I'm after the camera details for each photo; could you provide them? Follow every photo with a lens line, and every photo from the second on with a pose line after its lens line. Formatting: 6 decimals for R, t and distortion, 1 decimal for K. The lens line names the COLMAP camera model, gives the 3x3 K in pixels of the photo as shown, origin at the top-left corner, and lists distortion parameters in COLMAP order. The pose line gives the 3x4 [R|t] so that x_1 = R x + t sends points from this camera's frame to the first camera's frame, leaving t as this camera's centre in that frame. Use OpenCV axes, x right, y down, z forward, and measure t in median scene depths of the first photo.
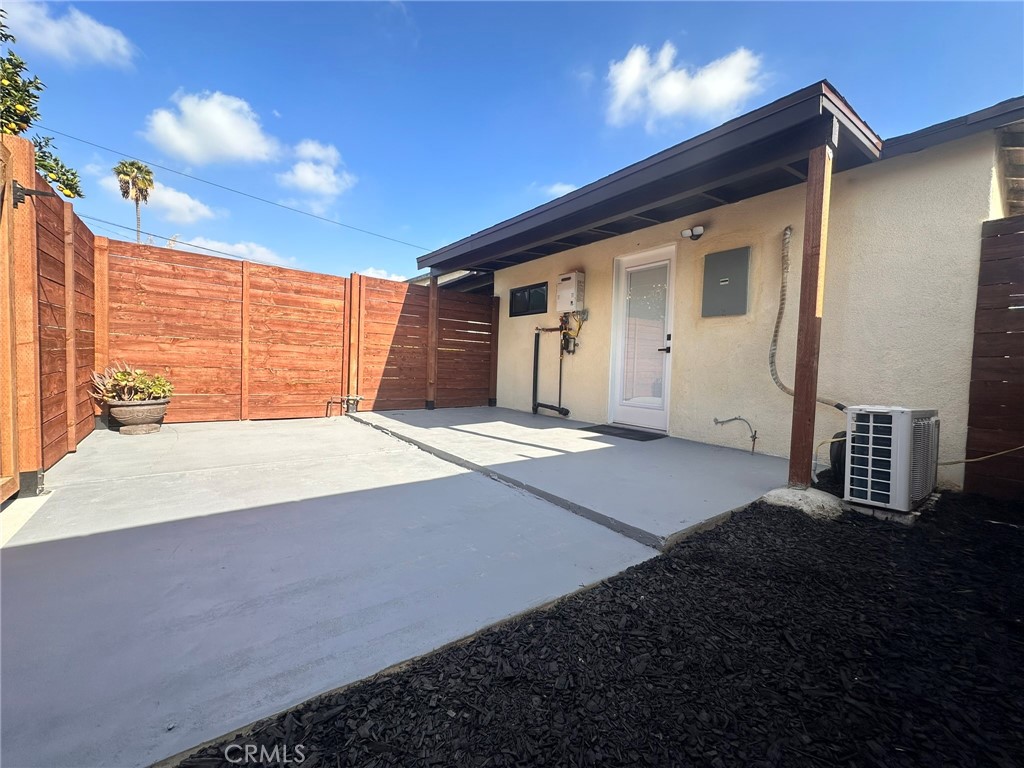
lens RADIAL K [[406.9, 0, 514.9], [0, 406.9, 382.5], [0, 0, 1]] dist [0.000324, -0.001600]
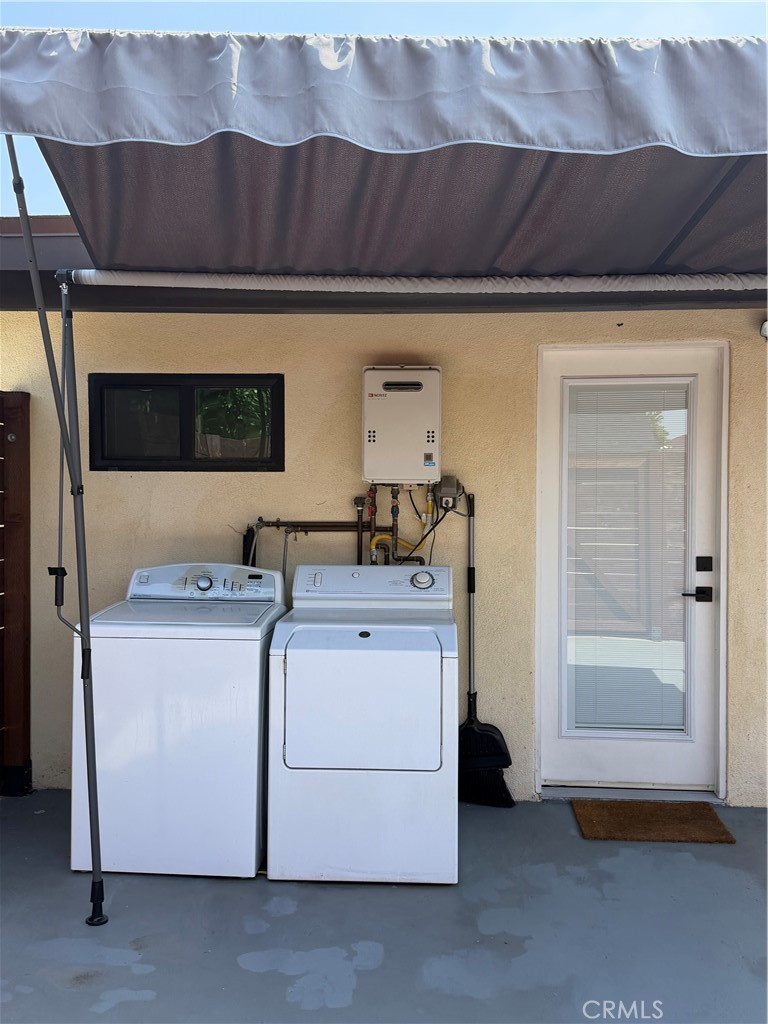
lens RADIAL K [[917.6, 0, 381.8], [0, 917.6, 514.5], [0, 0, 1]] dist [0.106692, -0.142431]
pose [[0.667856, -0.045712, 0.742885, -0.535890], [0.050124, 0.998609, 0.016386, -0.192791], [-0.742600, 0.026293, 0.669218, 0.608348]]
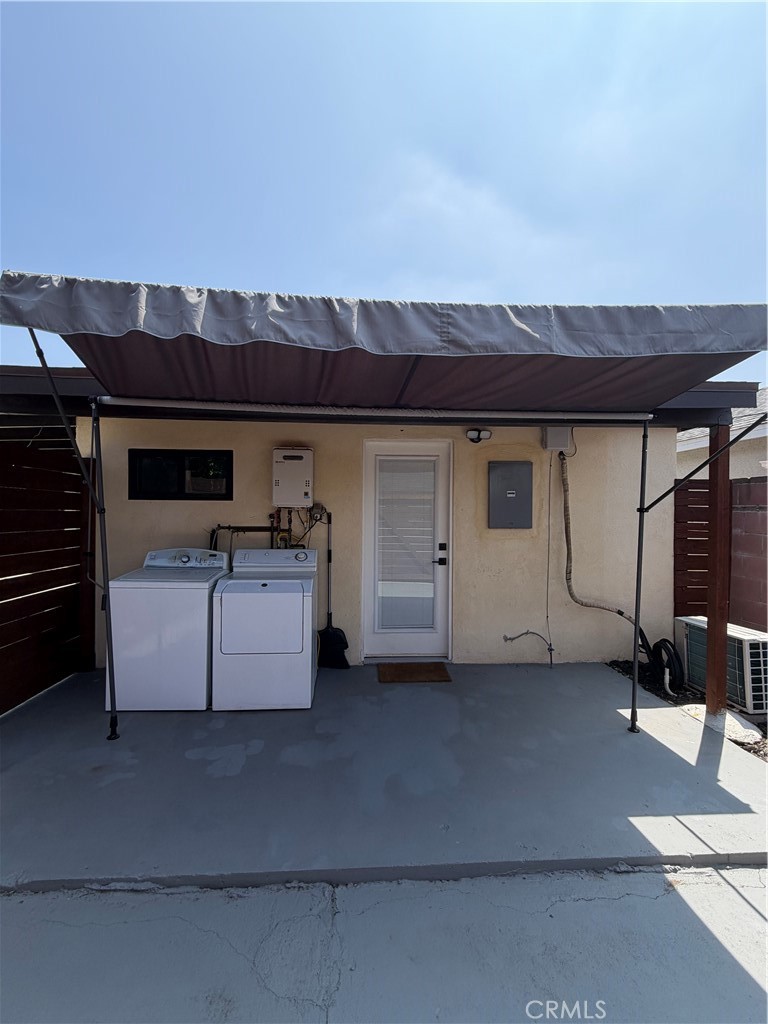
lens RADIAL K [[462.9, 0, 385.2], [0, 462.9, 512.2], [0, 0, 1]] dist [-0.003398, 0.001087]
pose [[0.566490, -0.029275, 0.823548, -0.487867], [0.046325, 0.998920, 0.003644, -0.192879], [-0.822765, 0.036086, 0.567235, 0.541414]]
